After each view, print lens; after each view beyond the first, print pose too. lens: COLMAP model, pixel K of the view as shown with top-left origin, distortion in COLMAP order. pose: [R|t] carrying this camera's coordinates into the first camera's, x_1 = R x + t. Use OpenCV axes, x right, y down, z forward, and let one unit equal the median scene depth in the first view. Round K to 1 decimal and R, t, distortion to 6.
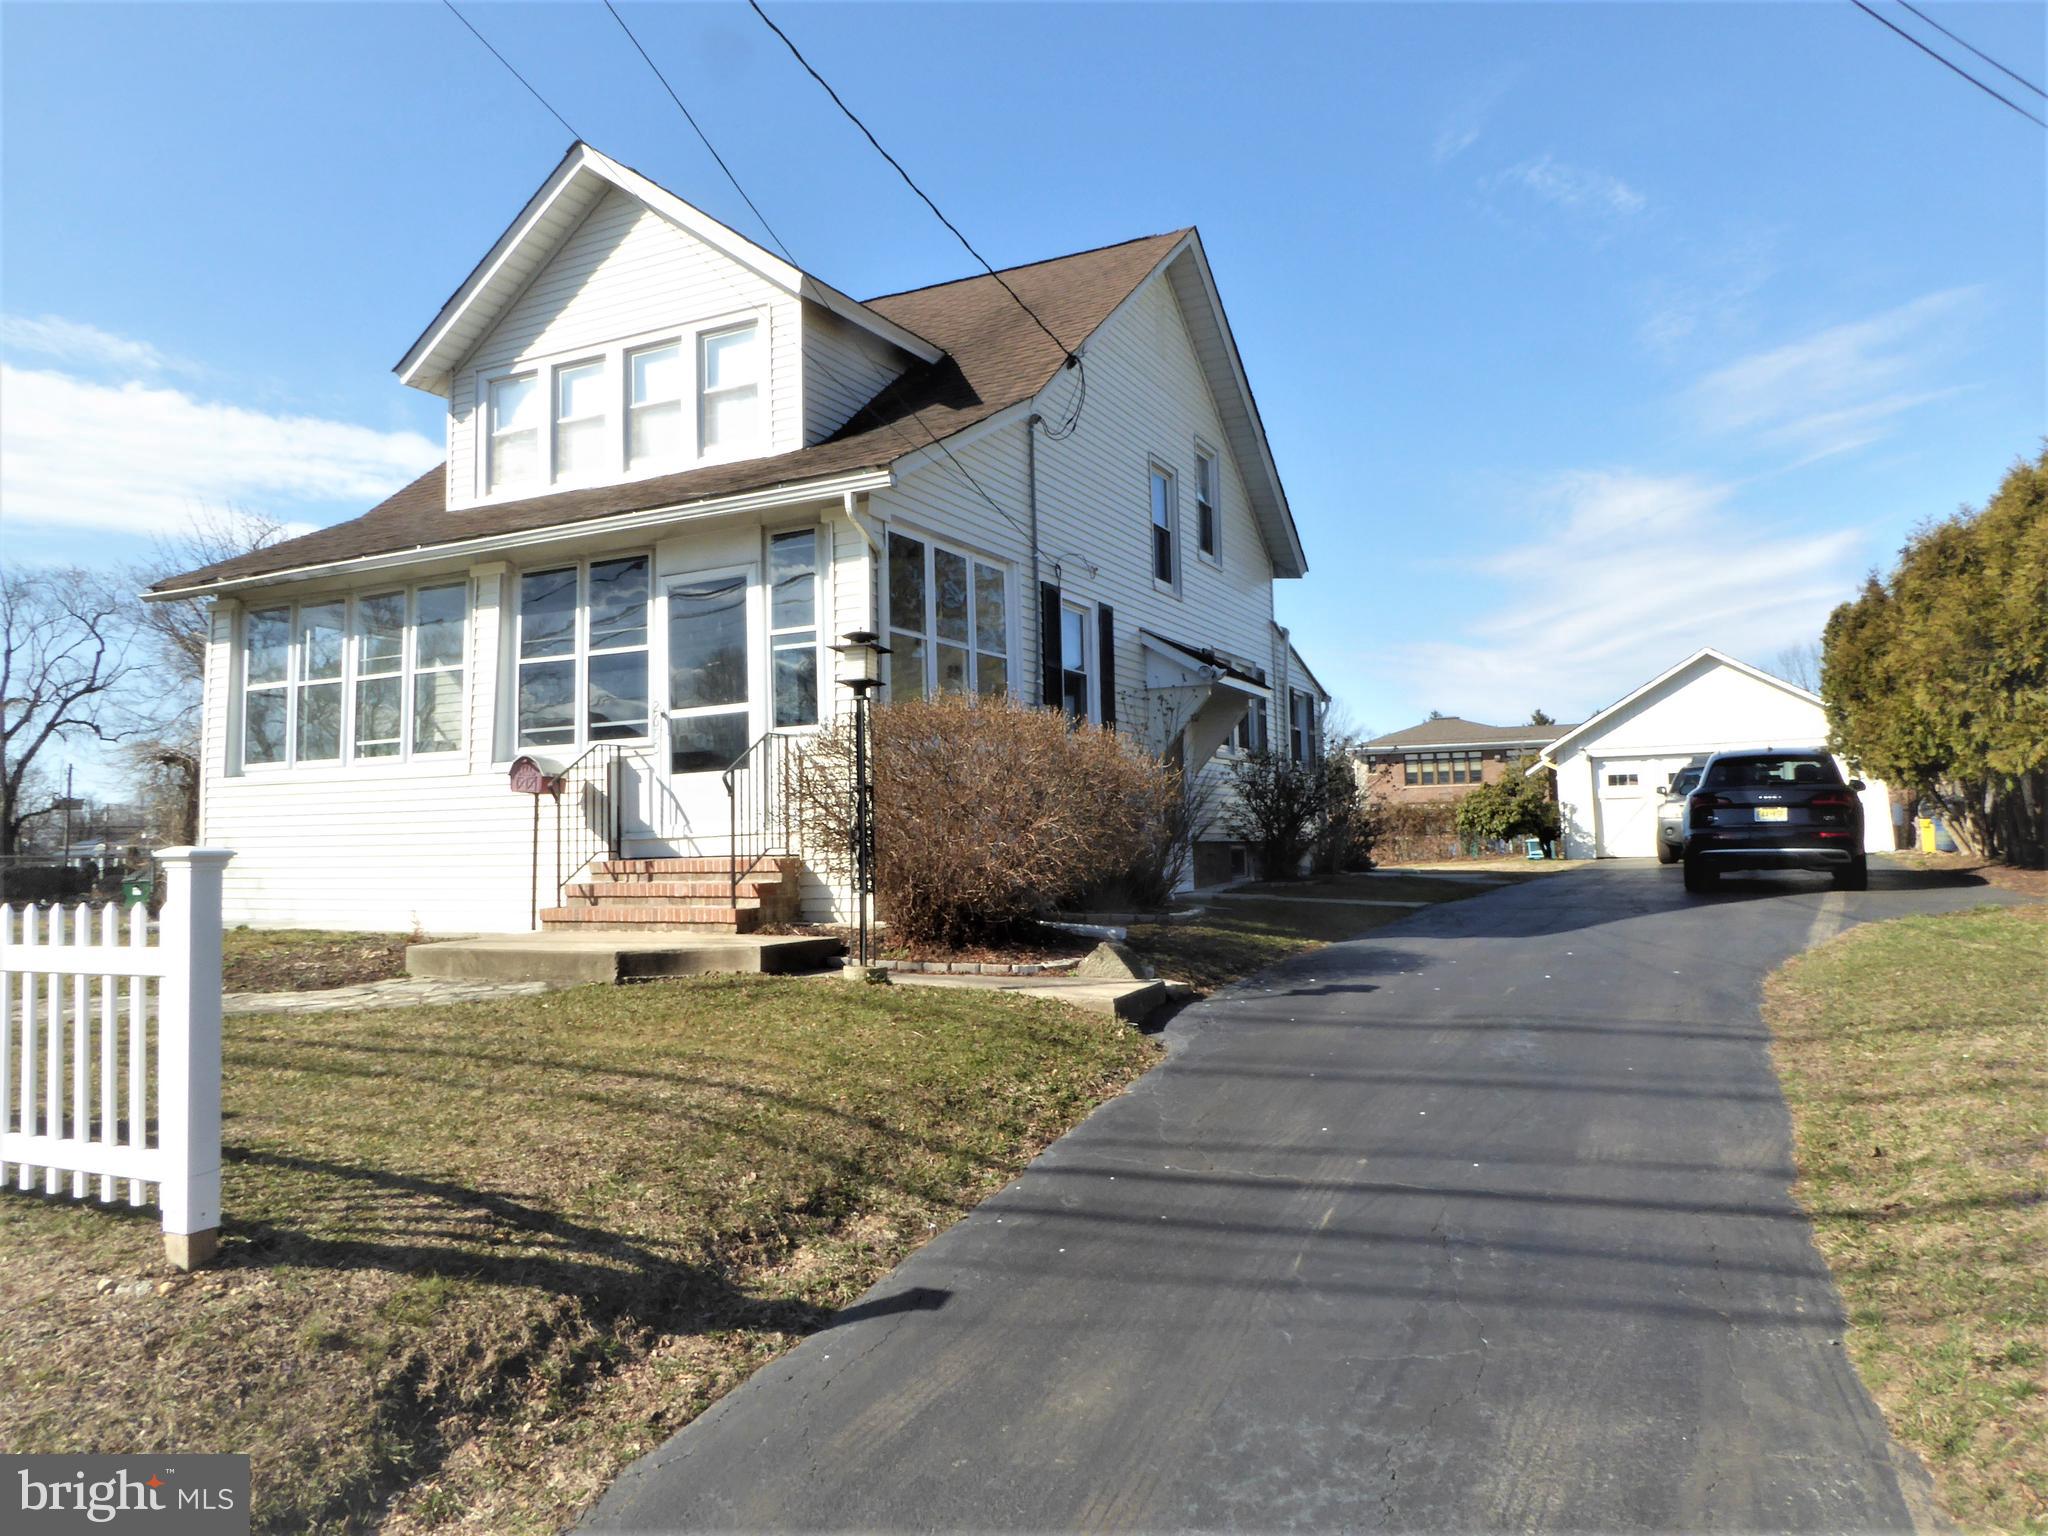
lens RADIAL K [[1454.2, 0, 1024.0], [0, 1454.2, 768.0], [0, 0, 1]] dist [-0.079169, 0.049931]
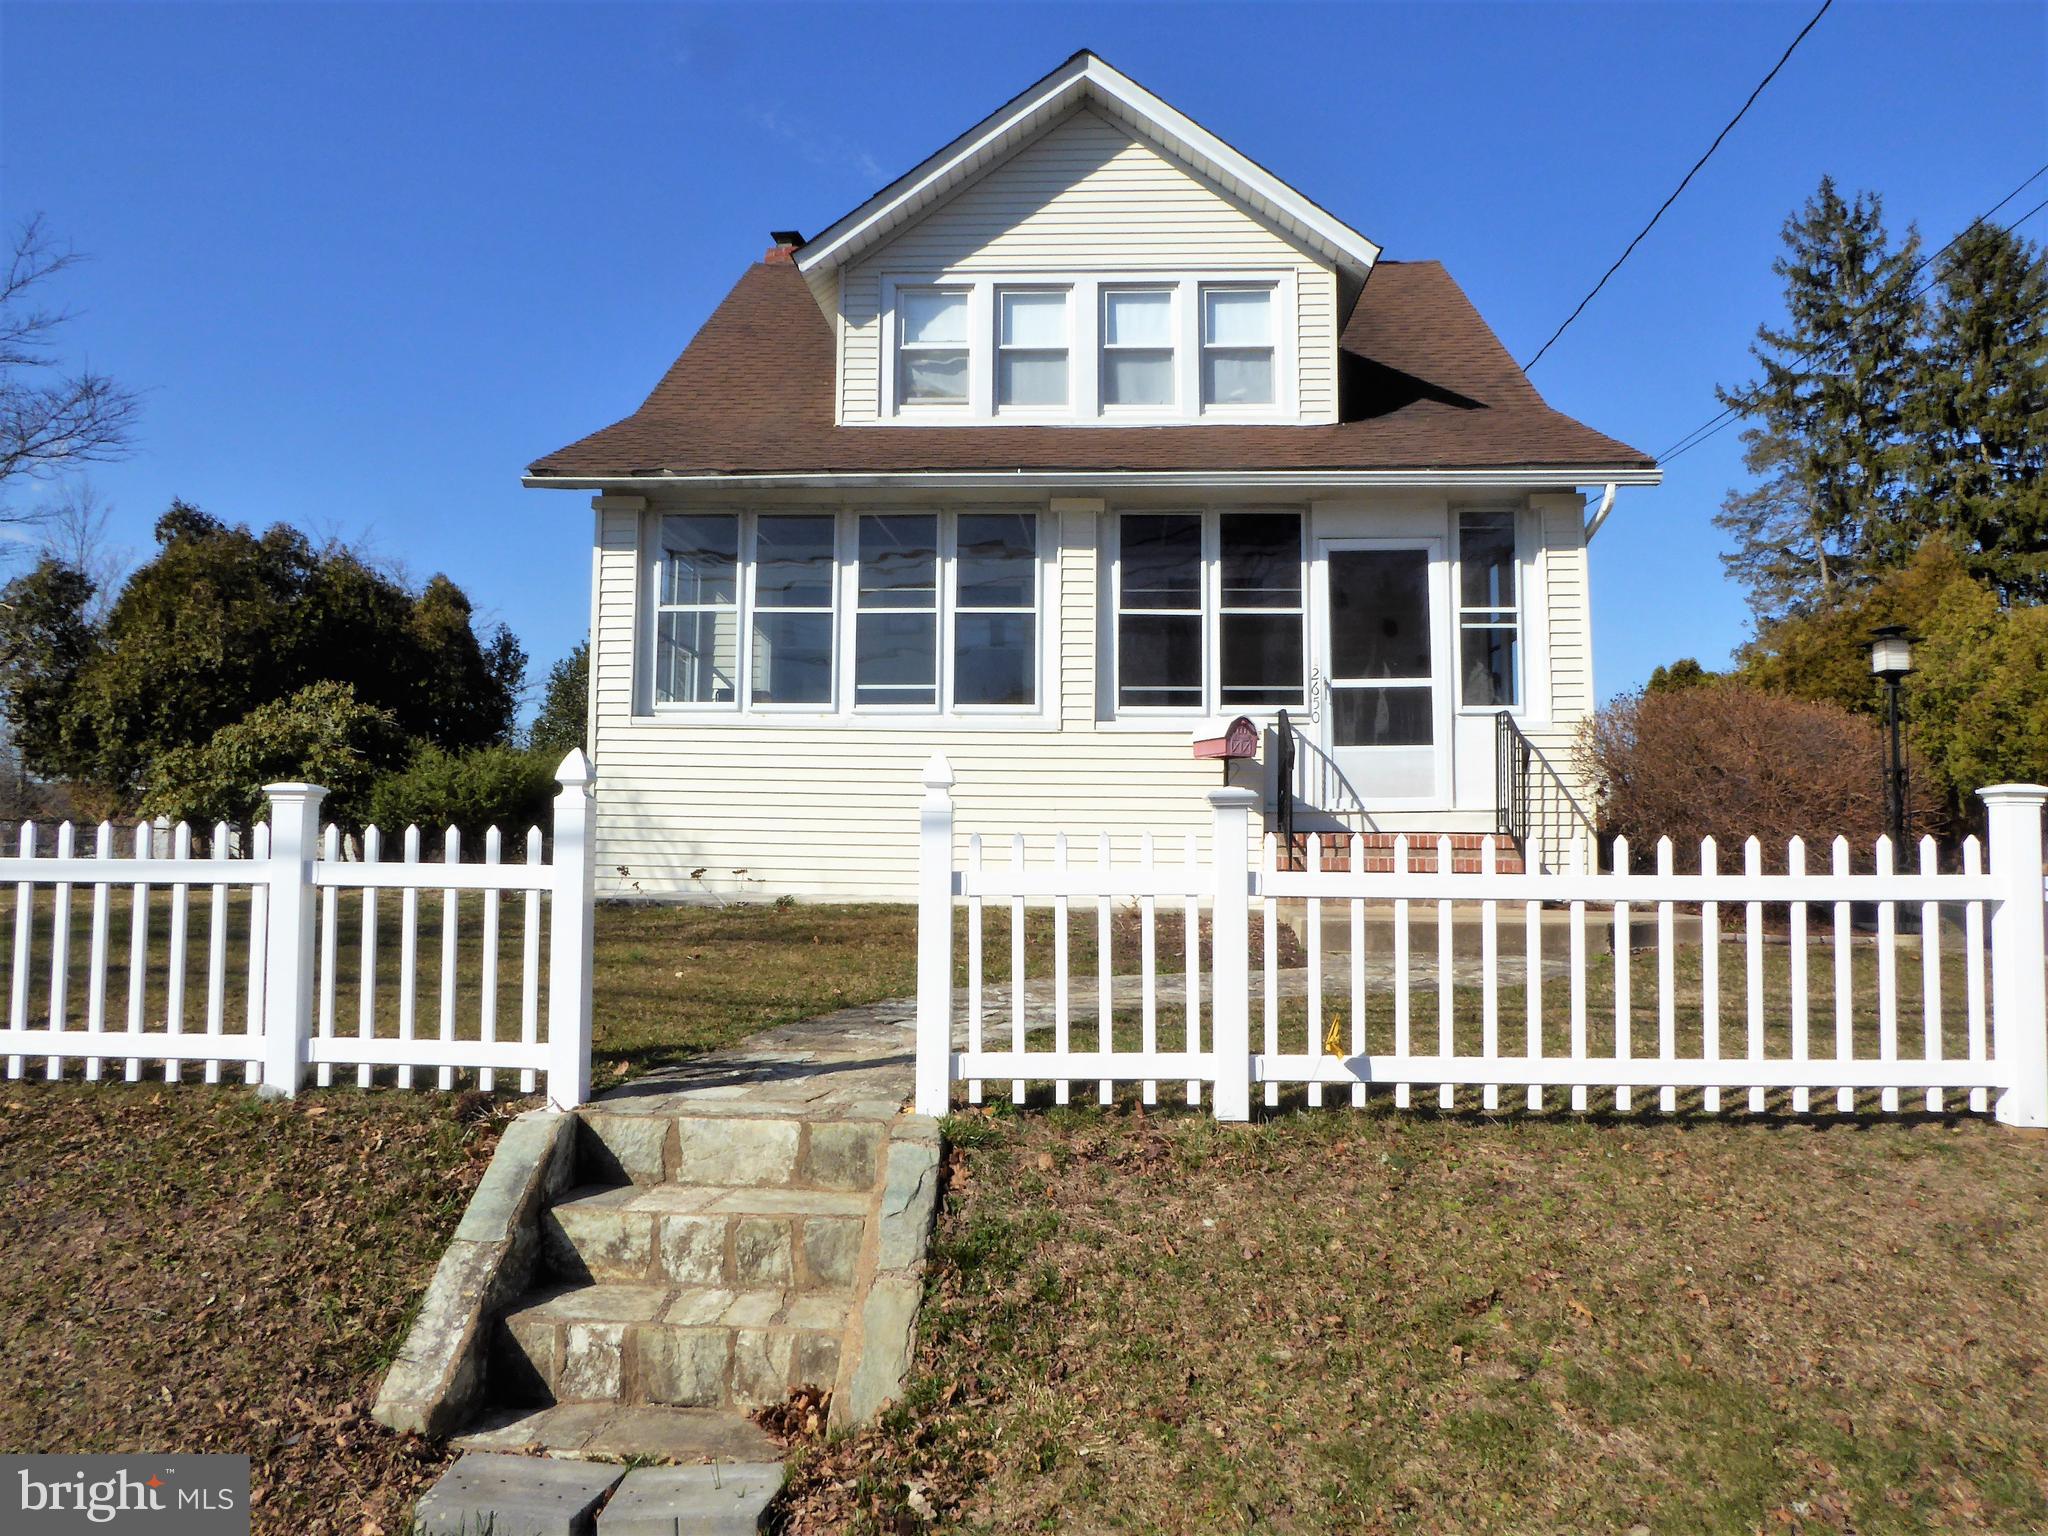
lens RADIAL K [[1454.2, 0, 1024.0], [0, 1454.2, 768.0], [0, 0, 1]] dist [-0.079169, 0.049931]
pose [[0.921948, 0.050607, 0.383992, -0.709833], [-0.050546, 0.998669, -0.010258, 0.034804], [-0.384000, -0.009951, 0.923279, 0.169575]]
